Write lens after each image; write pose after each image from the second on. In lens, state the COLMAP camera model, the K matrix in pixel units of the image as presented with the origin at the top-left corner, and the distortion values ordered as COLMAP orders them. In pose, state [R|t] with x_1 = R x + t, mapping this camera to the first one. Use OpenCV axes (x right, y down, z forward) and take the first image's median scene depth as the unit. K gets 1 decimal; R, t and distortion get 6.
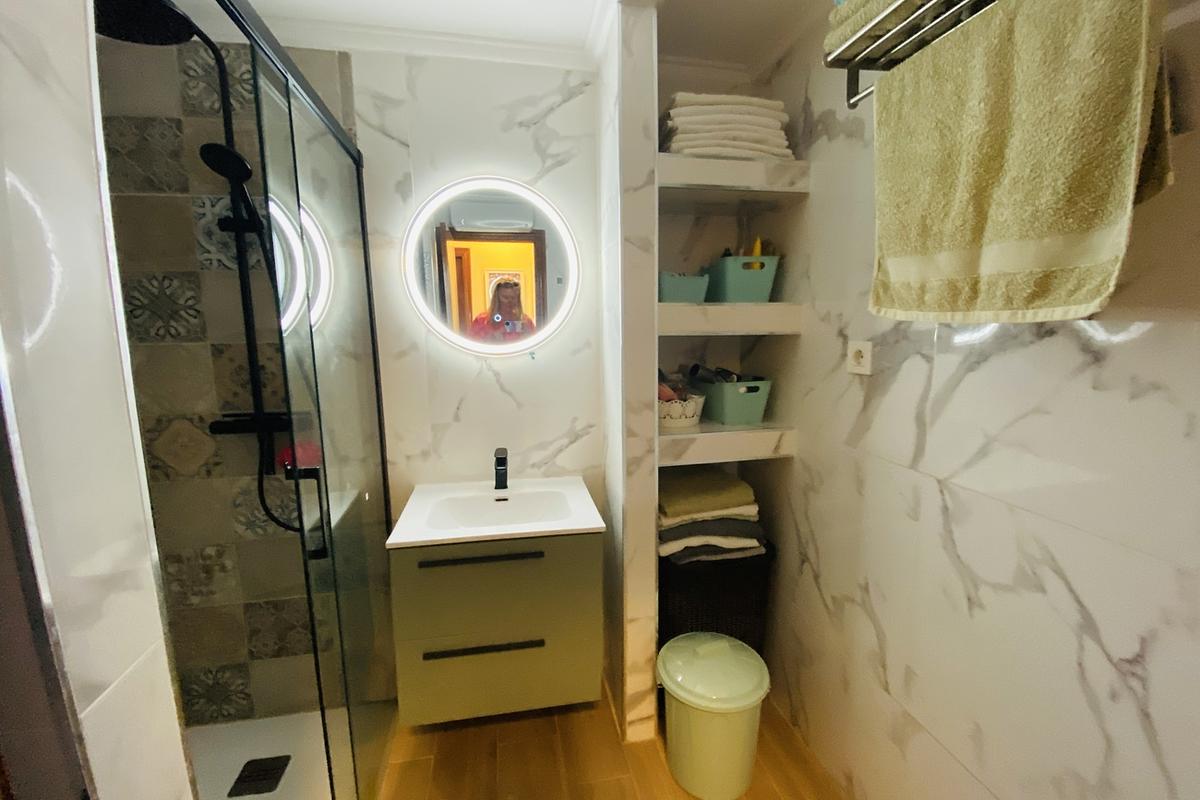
lens RADIAL K [[484.5, 0, 600.0], [0, 484.5, 400.0], [0, 0, 1]] dist [0.037050, -0.028088]
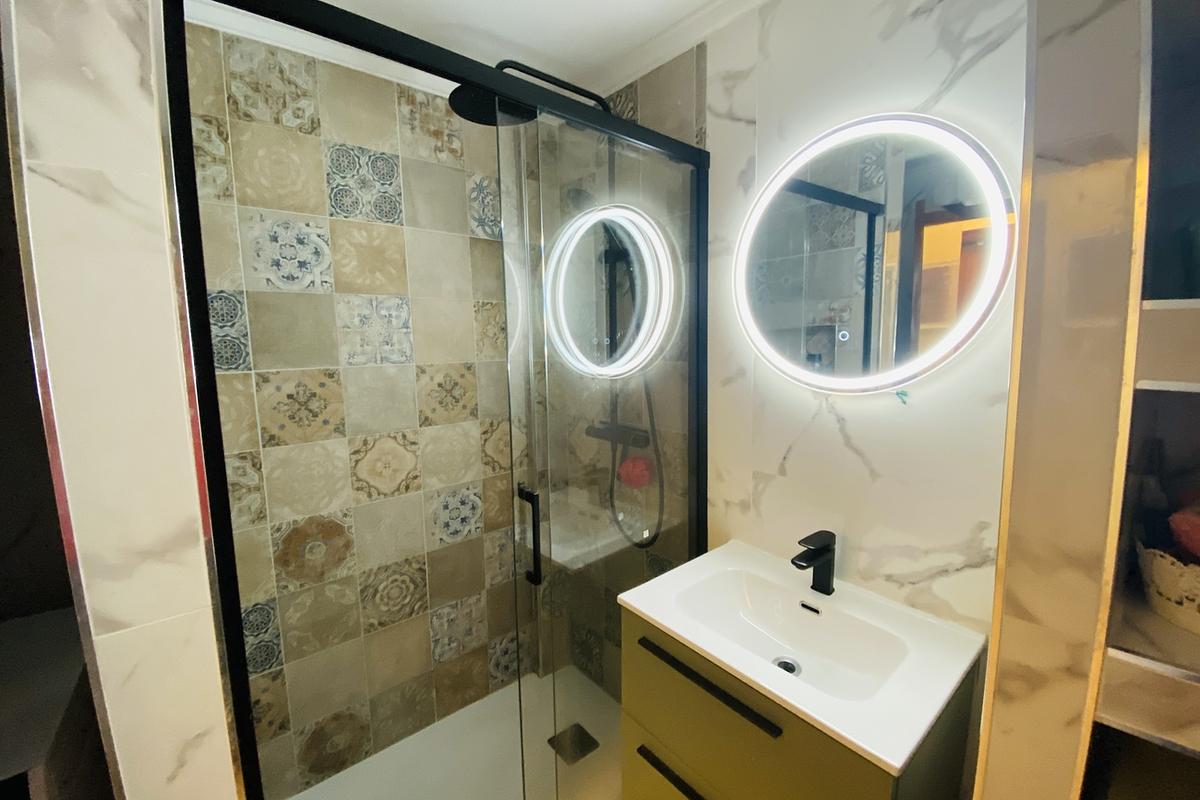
lens RADIAL K [[484.5, 0, 600.0], [0, 484.5, 400.0], [0, 0, 1]] dist [0.037050, -0.028088]
pose [[0.477039, 0.108834, -0.872118, 0.216587], [-0.121048, 0.990982, 0.057456, -0.082195], [0.870507, 0.078159, 0.485911, 0.405897]]
